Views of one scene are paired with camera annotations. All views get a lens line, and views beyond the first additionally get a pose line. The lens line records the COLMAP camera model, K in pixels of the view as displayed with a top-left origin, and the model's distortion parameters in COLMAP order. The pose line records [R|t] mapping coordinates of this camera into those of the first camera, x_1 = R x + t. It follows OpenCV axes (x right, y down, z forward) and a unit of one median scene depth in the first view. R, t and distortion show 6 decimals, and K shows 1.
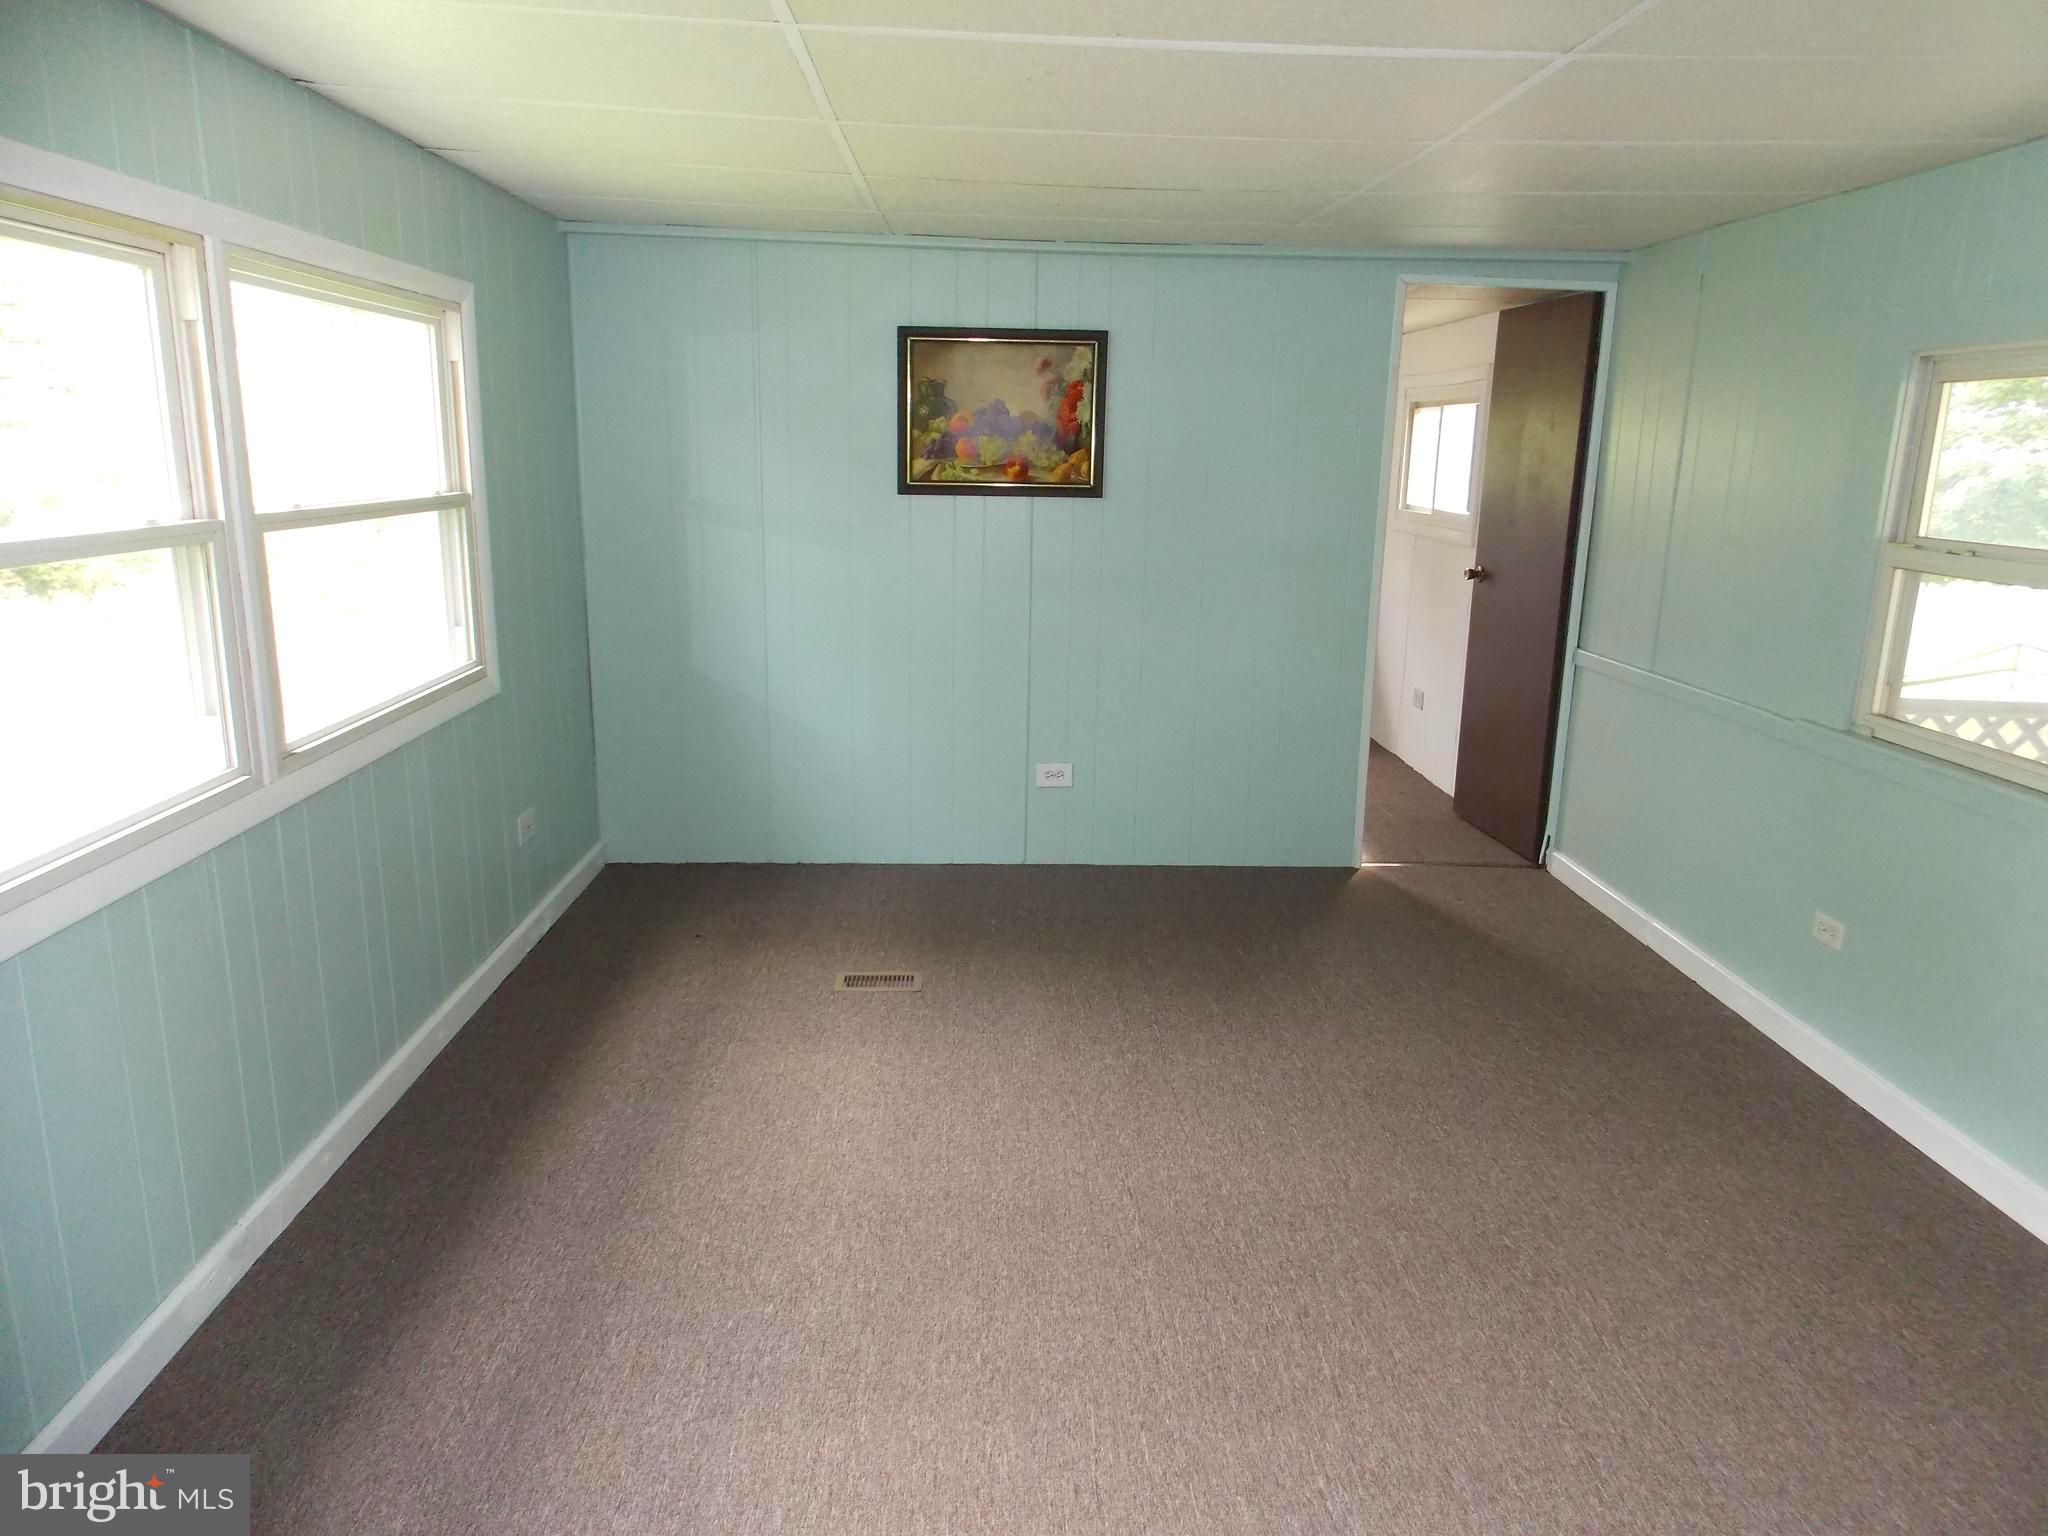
lens RADIAL K [[1359.5, 0, 1025.2], [0, 1359.5, 764.9], [0, 0, 1]] dist [-0.001858, 0.000859]
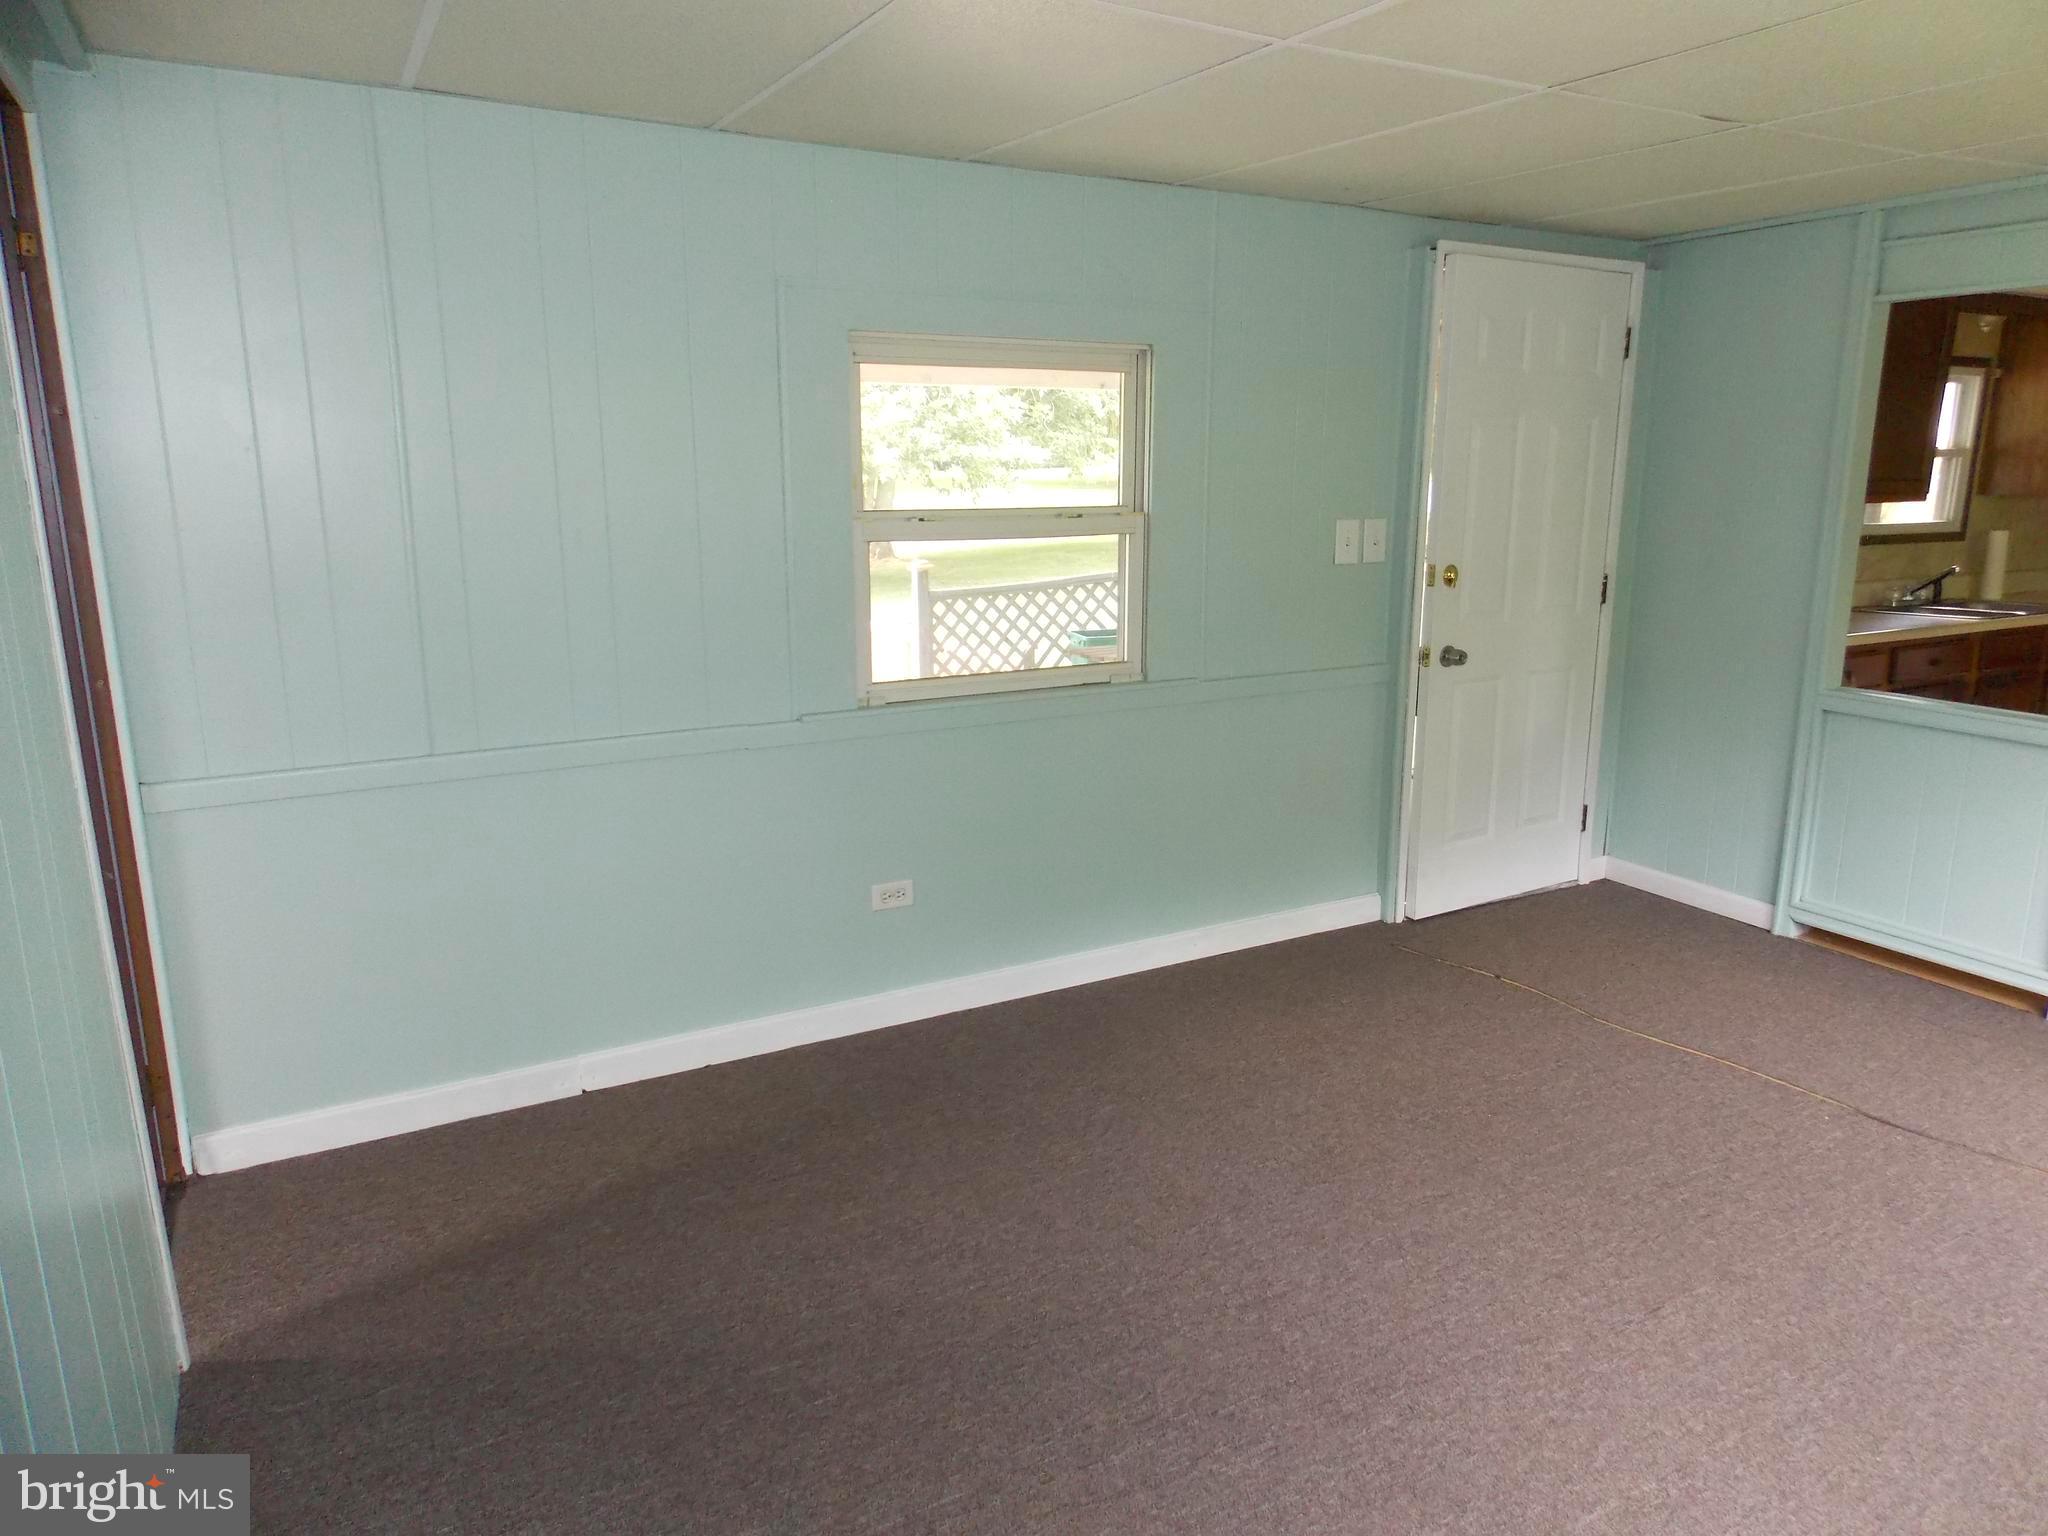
lens RADIAL K [[1359.5, 0, 1027.4], [0, 1359.5, 779.6], [0, 0, 1]] dist [-0.001858, 0.000859]
pose [[-0.461365, -0.215290, 0.860693, -0.332712], [0.196980, 0.921043, 0.335975, -0.291276], [-0.865067, 0.324546, -0.382529, 1.300490]]
